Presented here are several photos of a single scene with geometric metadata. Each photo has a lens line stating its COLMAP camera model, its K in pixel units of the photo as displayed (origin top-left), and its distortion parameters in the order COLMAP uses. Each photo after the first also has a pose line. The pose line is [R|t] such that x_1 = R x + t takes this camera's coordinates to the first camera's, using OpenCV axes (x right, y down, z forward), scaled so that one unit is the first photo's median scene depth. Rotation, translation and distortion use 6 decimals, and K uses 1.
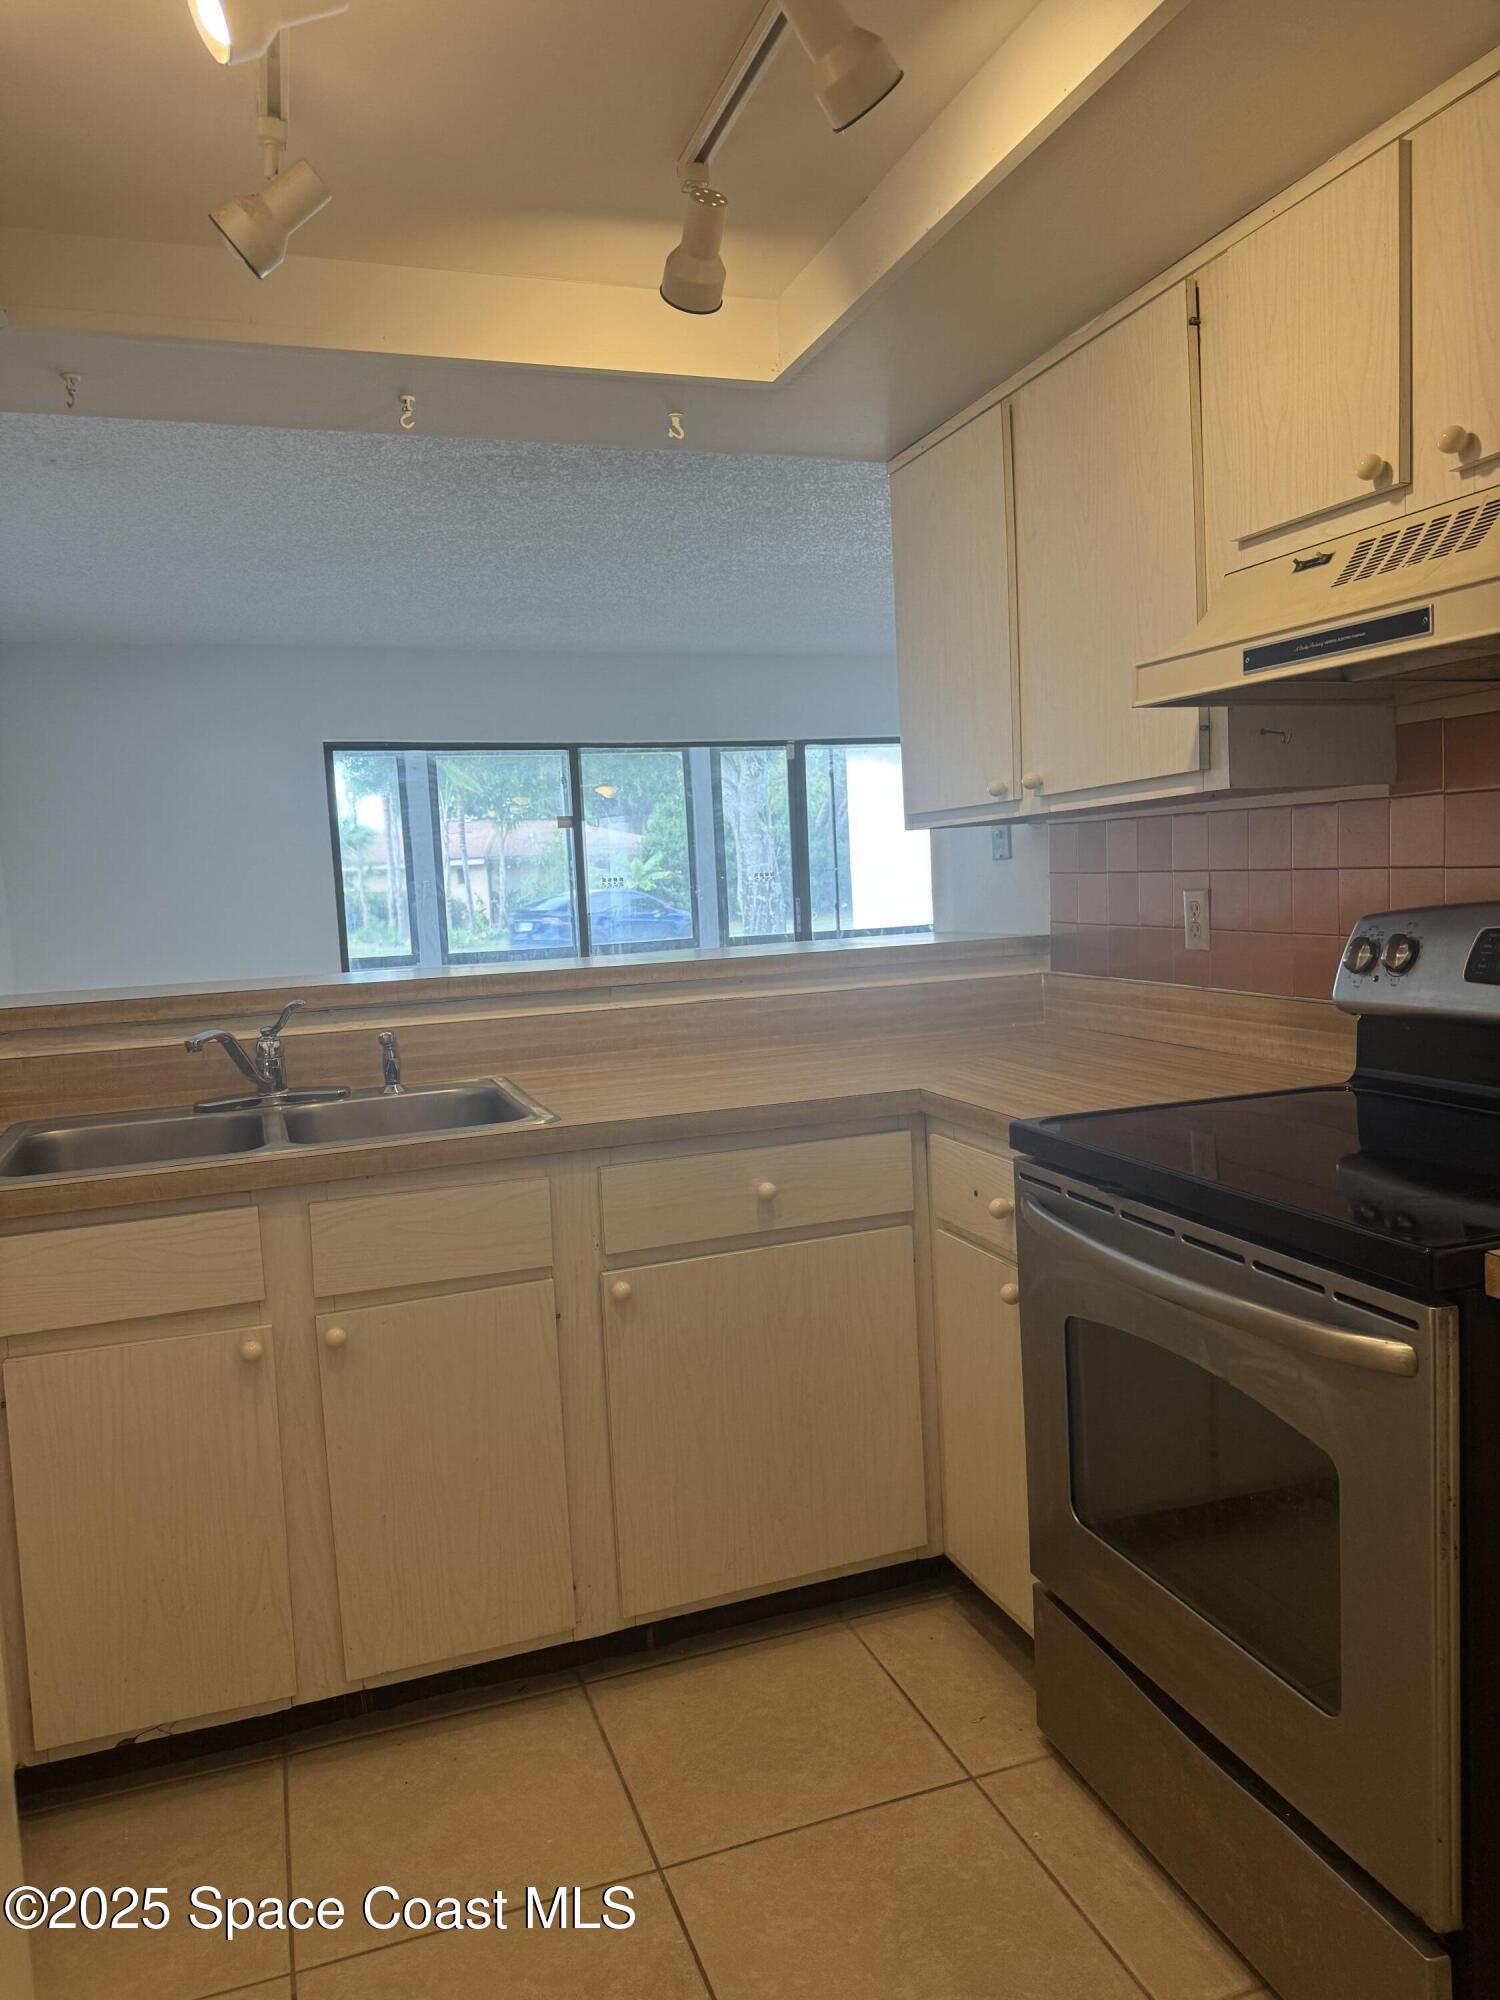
lens RADIAL K [[1402.7, 0, 750.0], [0, 1402.7, 1000.0], [0, 0, 1]] dist [0.166173, -0.300336]
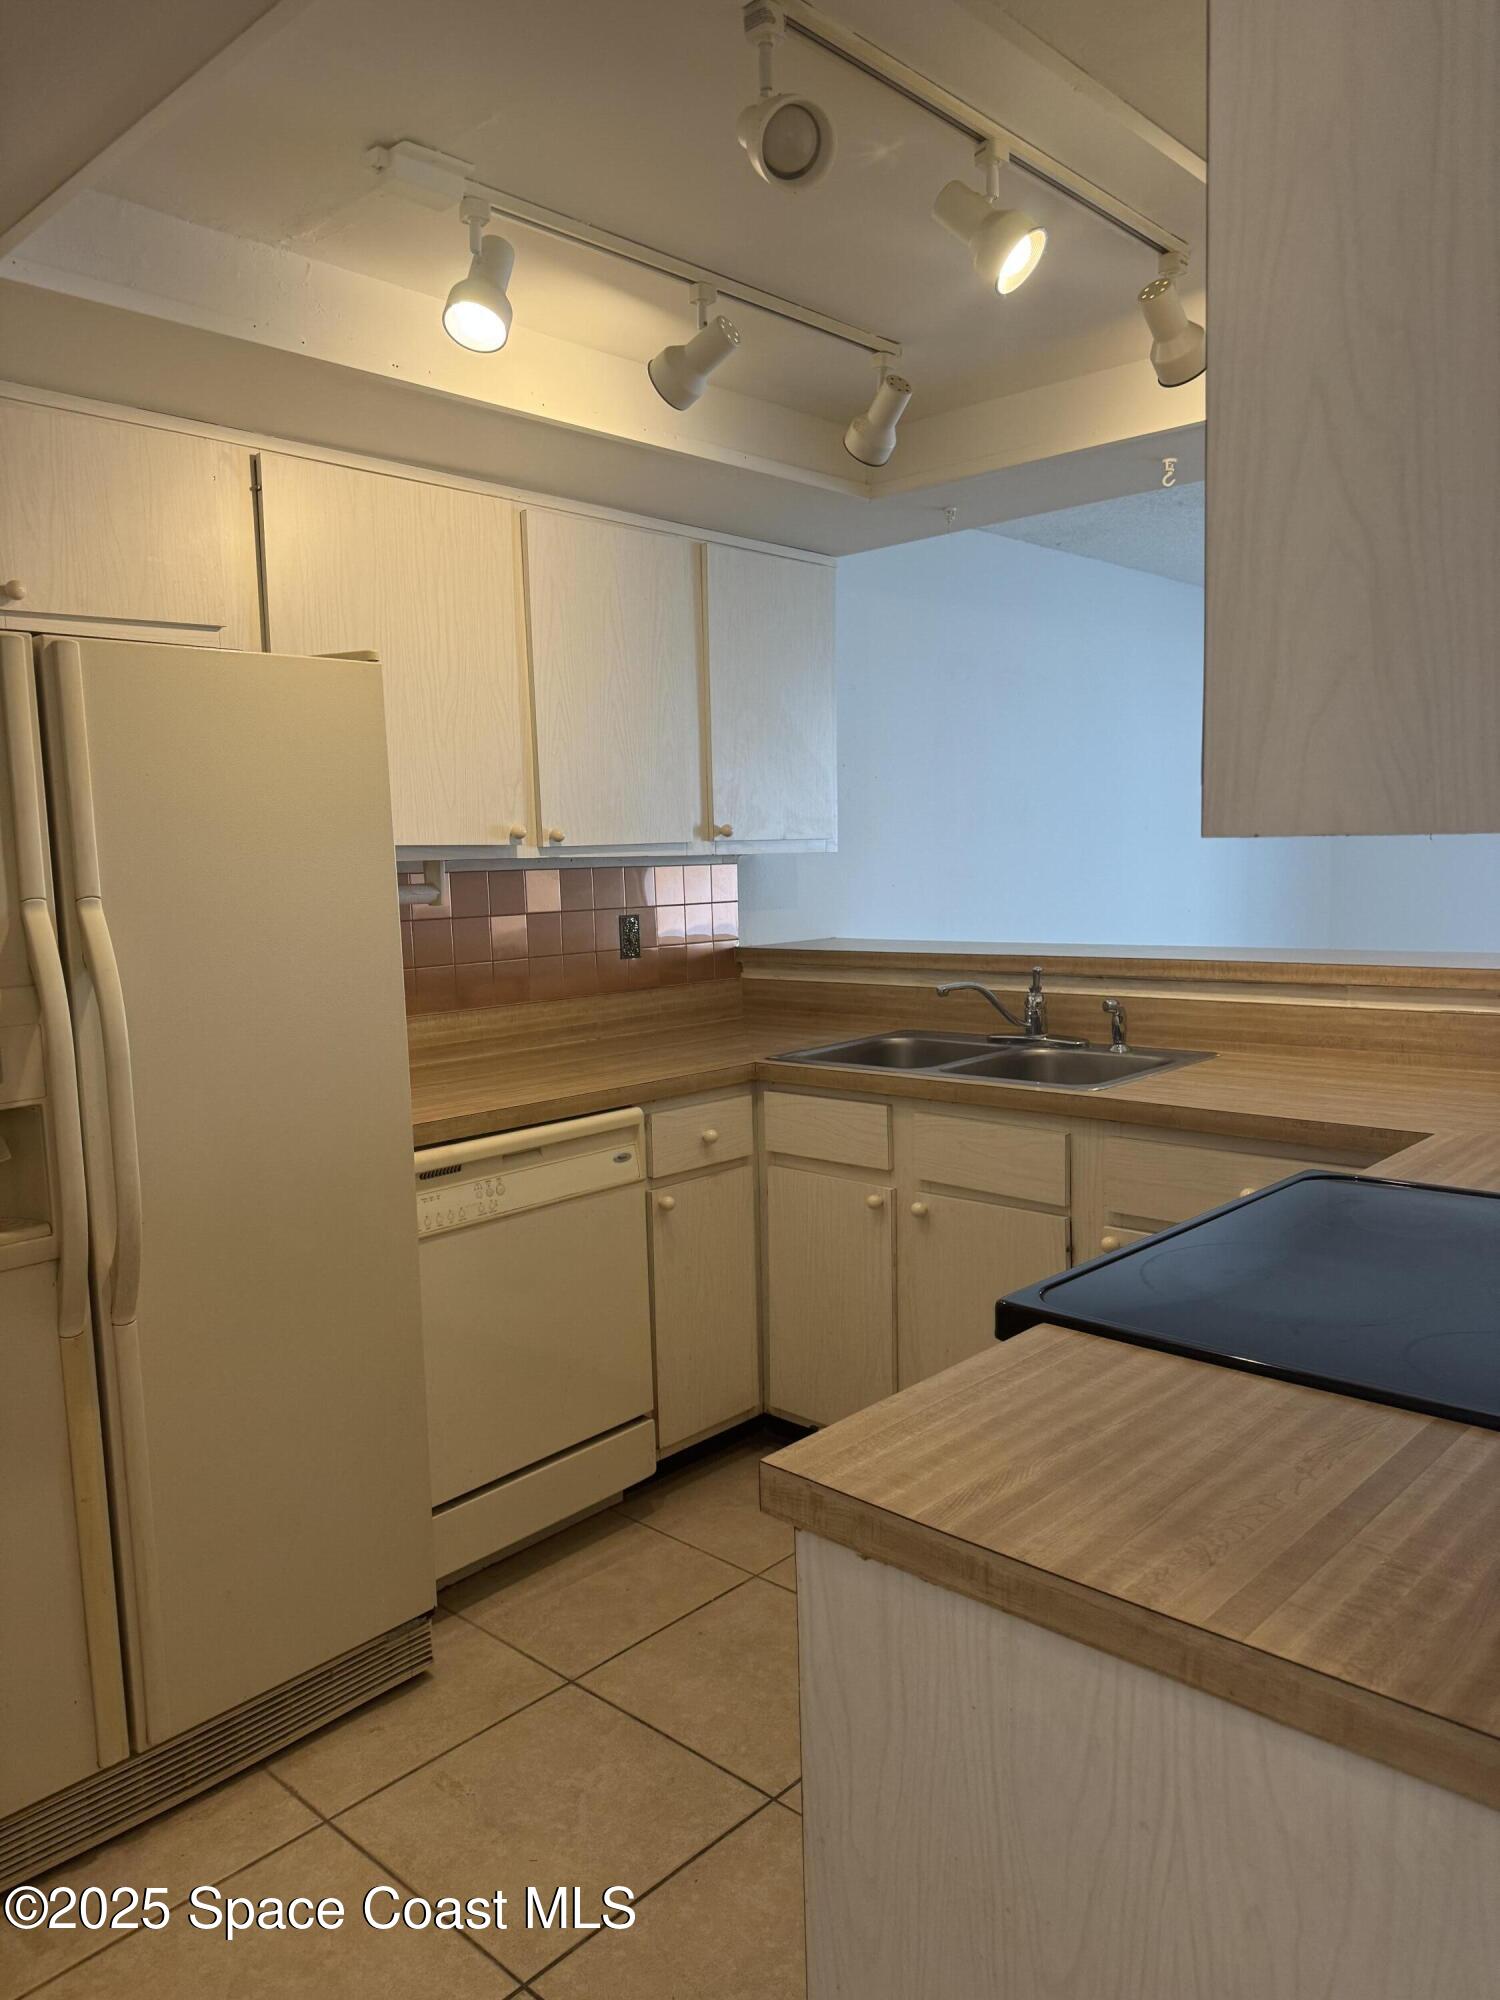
lens RADIAL K [[1402.7, 0, 750.0], [0, 1402.7, 1000.0], [0, 0, 1]] dist [0.166173, -0.300336]
pose [[0.467293, 0.121820, -0.875669, 0.656642], [-0.079357, 0.992243, 0.095690, -0.068703], [0.880534, 0.024775, 0.473336, 0.159137]]
